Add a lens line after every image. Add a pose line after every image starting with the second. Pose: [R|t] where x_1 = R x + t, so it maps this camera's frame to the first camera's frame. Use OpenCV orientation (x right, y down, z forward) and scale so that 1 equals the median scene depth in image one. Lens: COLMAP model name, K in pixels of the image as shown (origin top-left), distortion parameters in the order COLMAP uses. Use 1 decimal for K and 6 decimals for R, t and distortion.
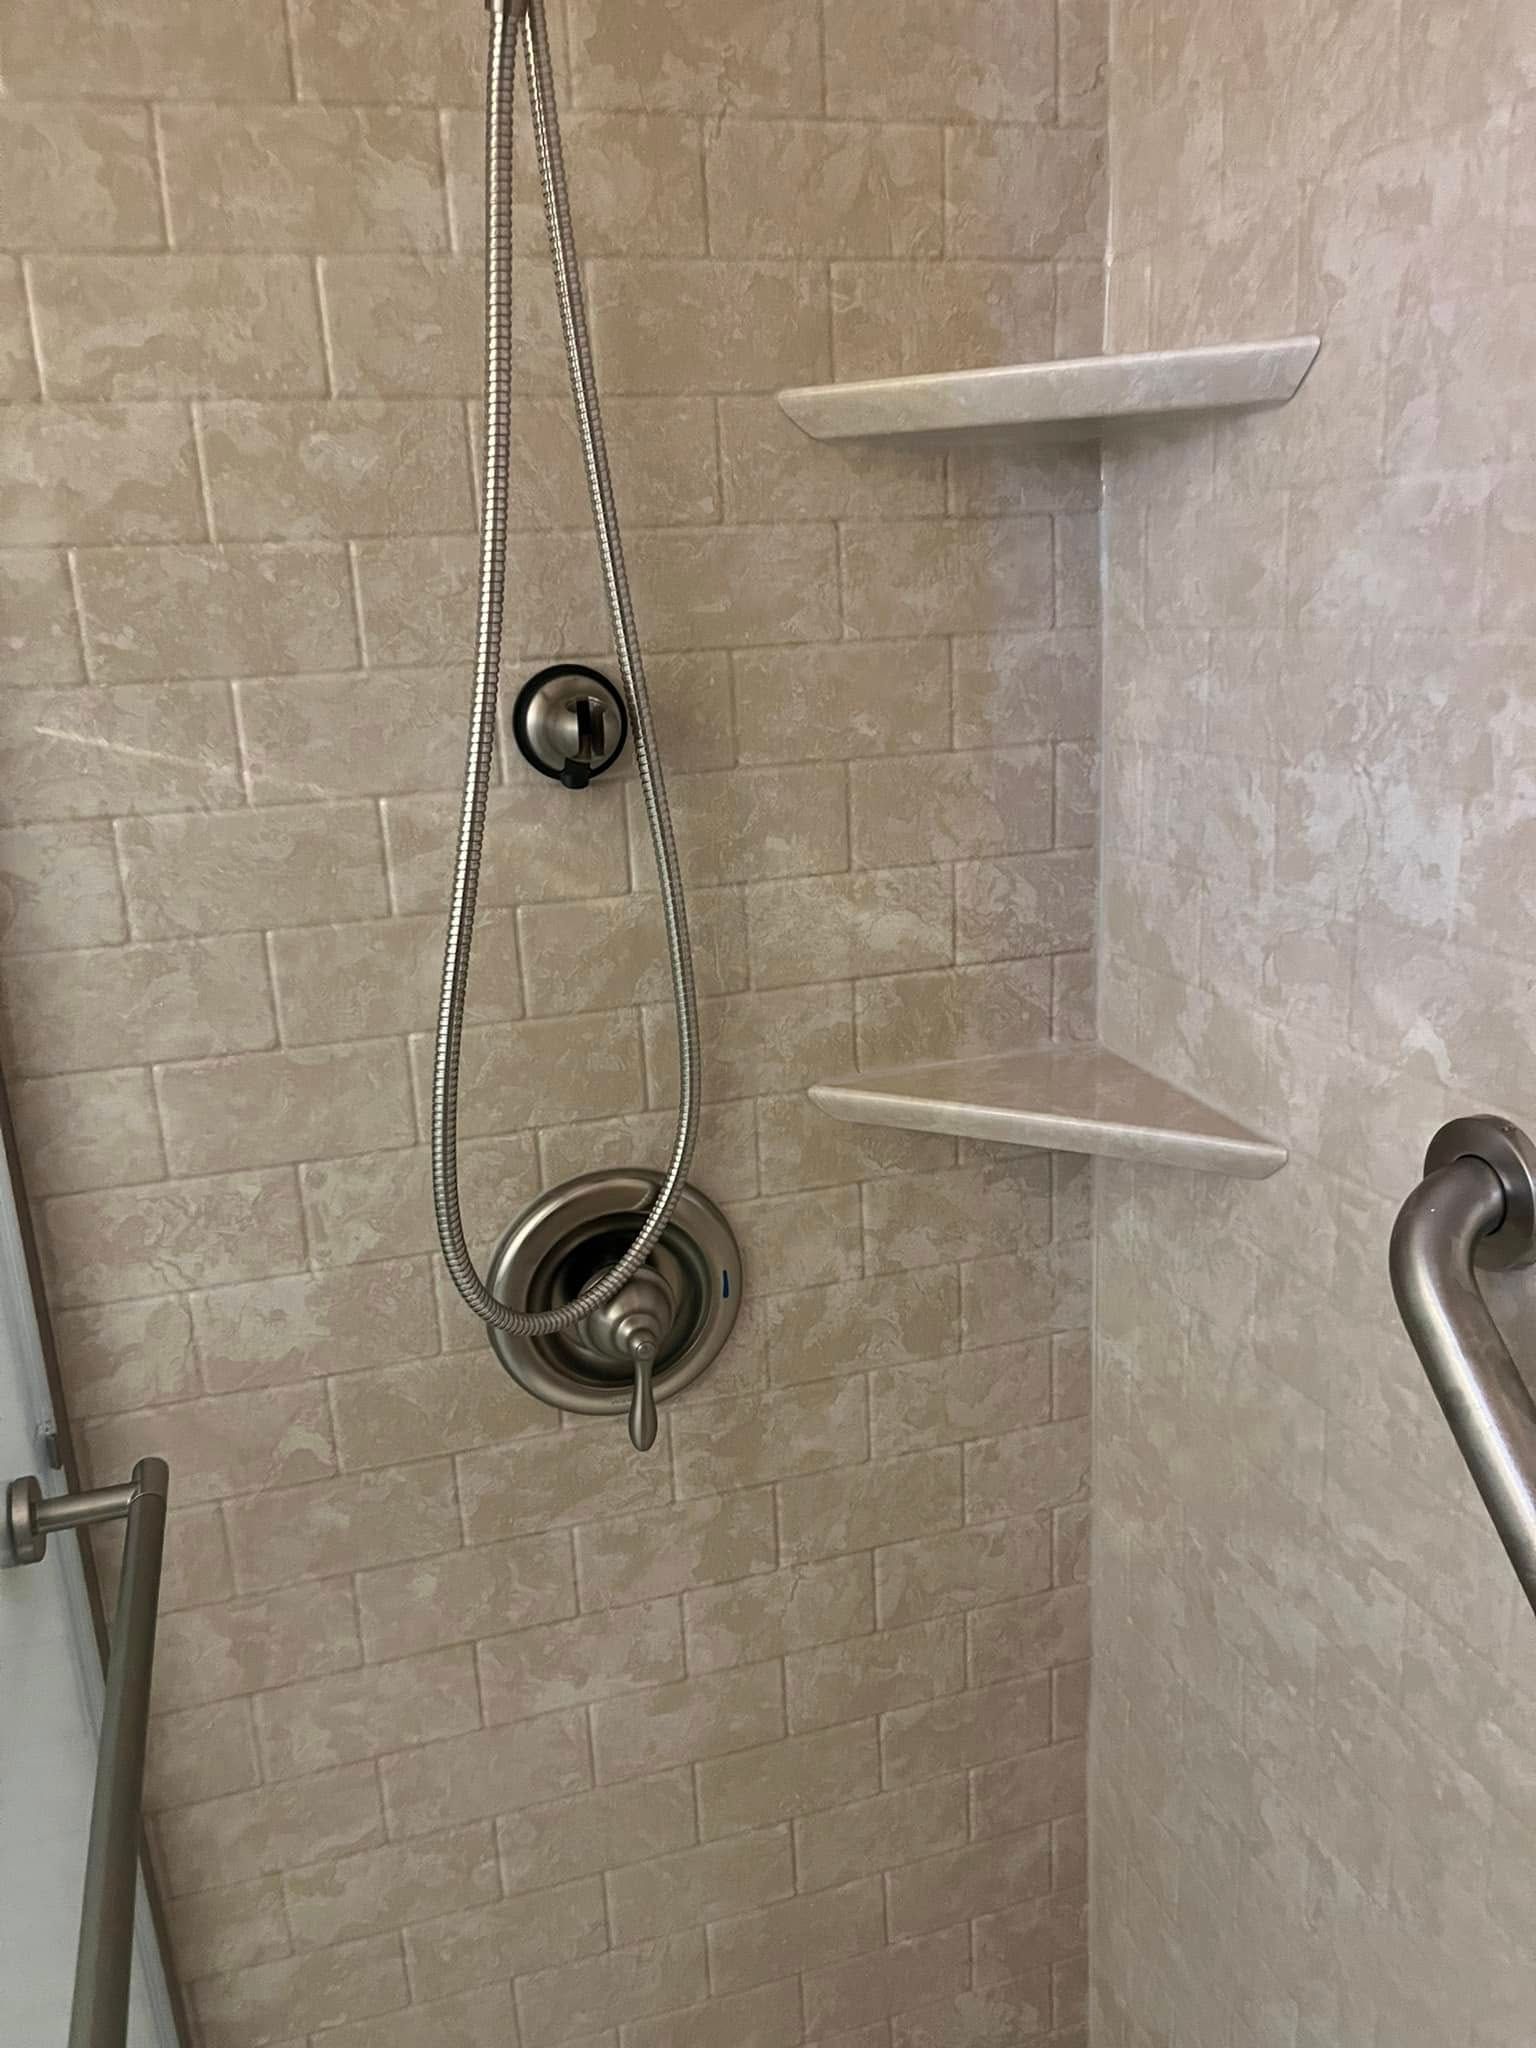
lens RADIAL K [[1566.8, 0, 780.0], [0, 1566.8, 1044.3], [0, 0, 1]] dist [0.081692, -0.114102]
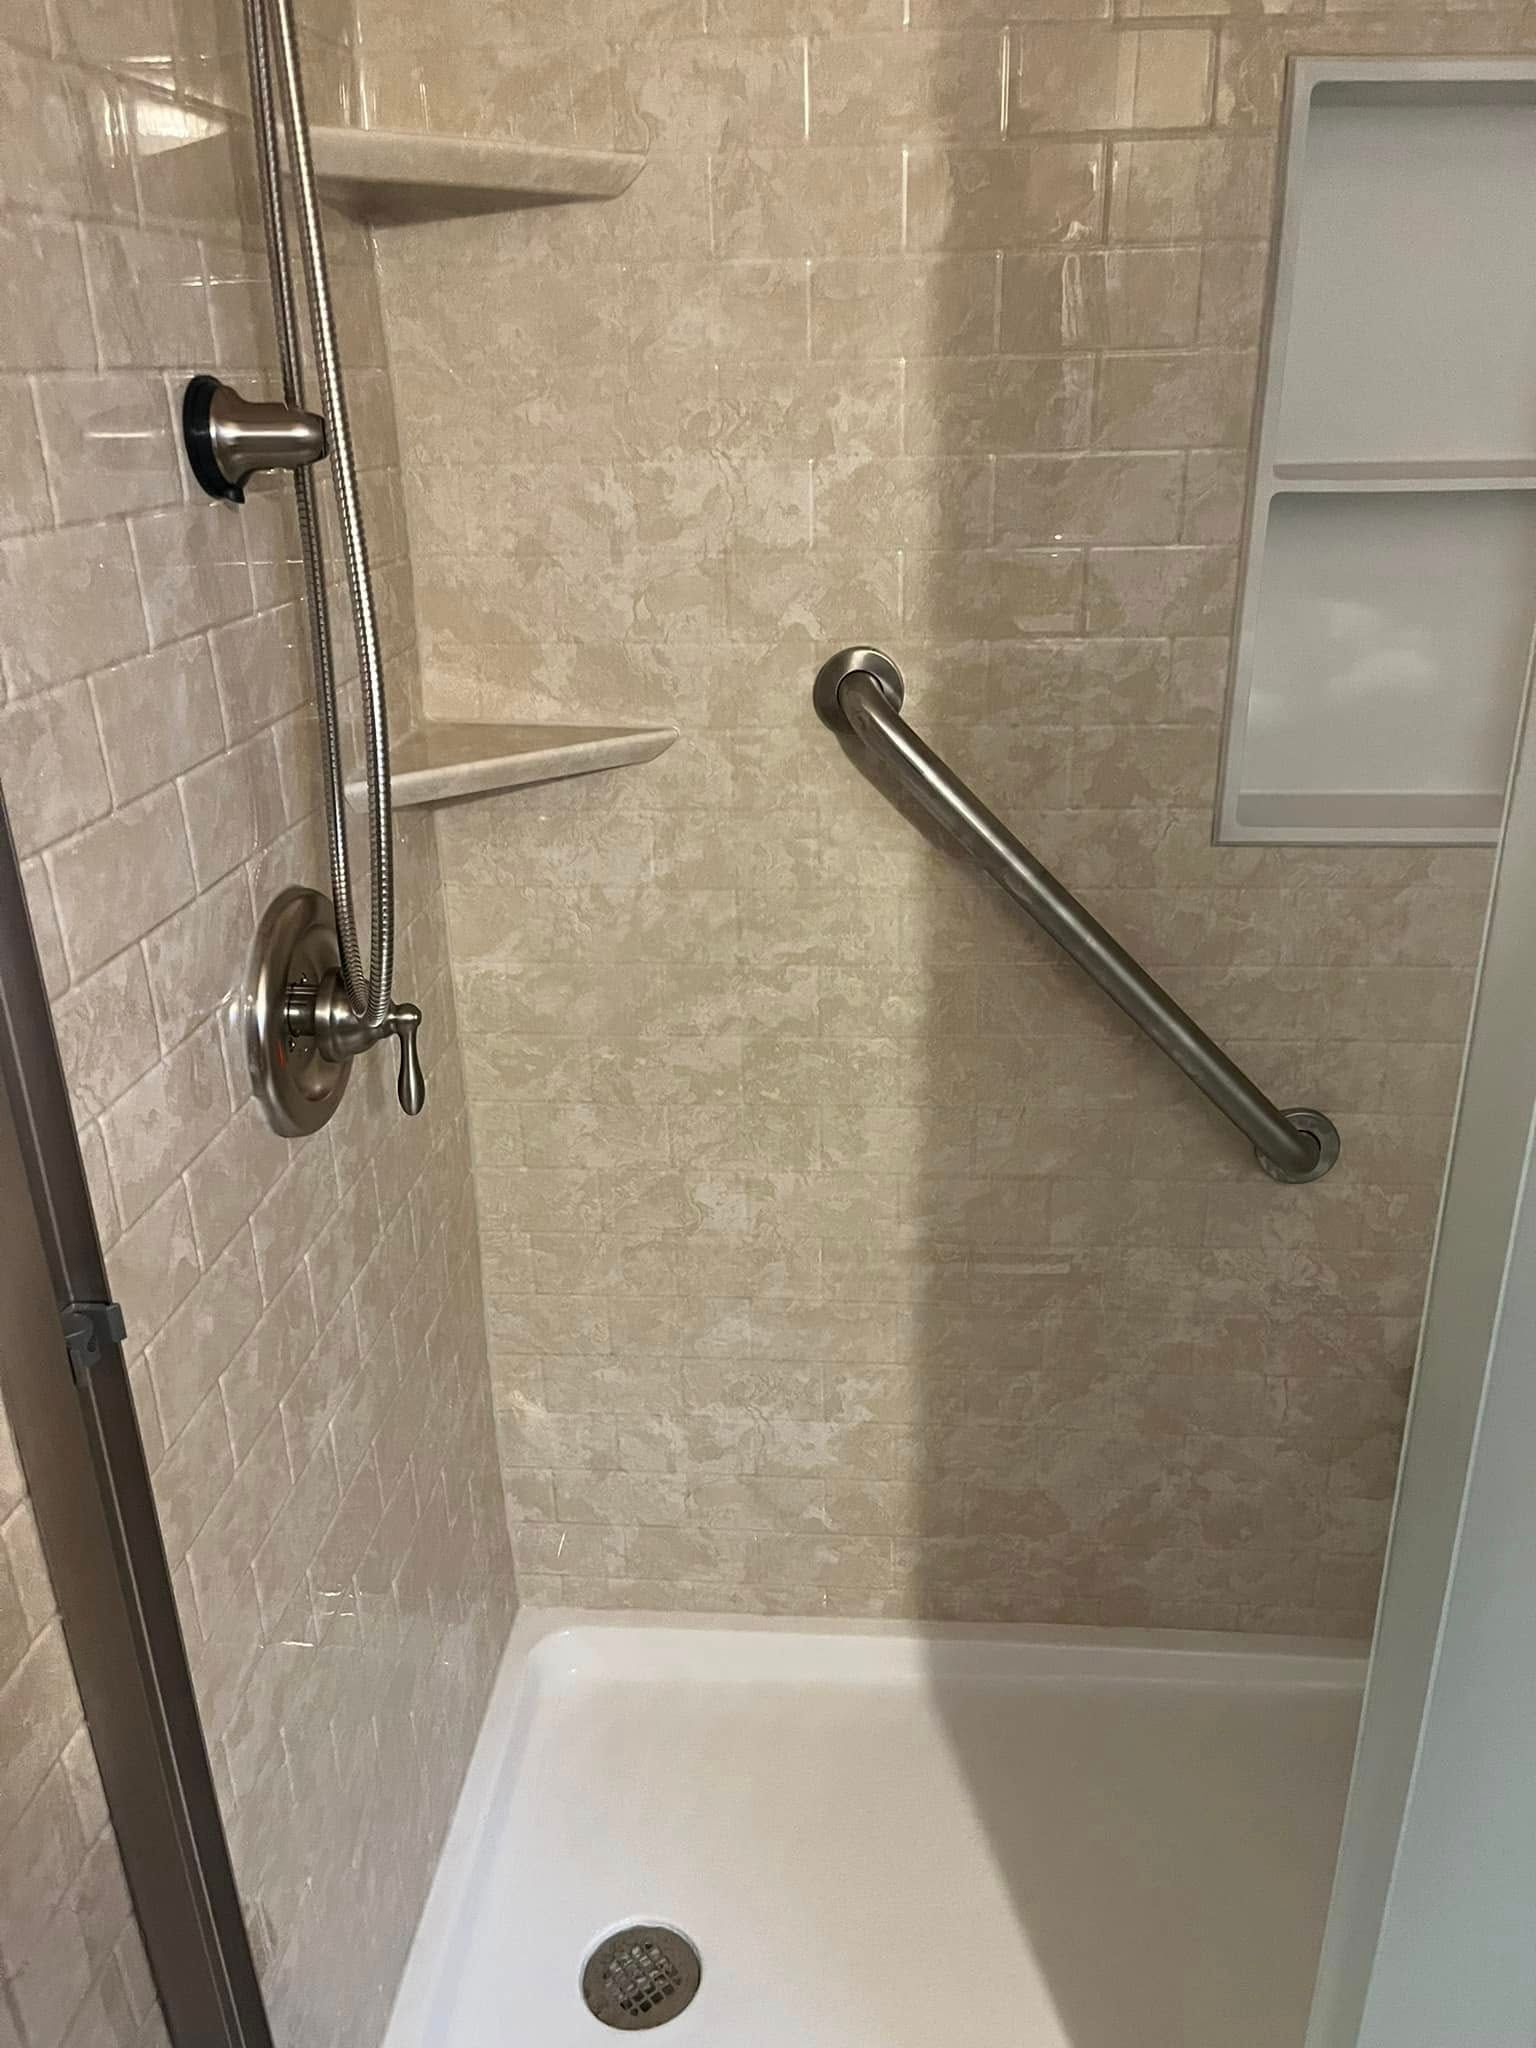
lens RADIAL K [[1559.3, 0, 768.0], [0, 1559.3, 1024.0], [0, 0, 1]] dist [0.014832, 0.002684]
pose [[0.383568, -0.322375, 0.865419, -1.091238], [0.263911, 0.936279, 0.231801, 0.008907], [-0.885001, 0.139482, 0.444206, 0.332657]]
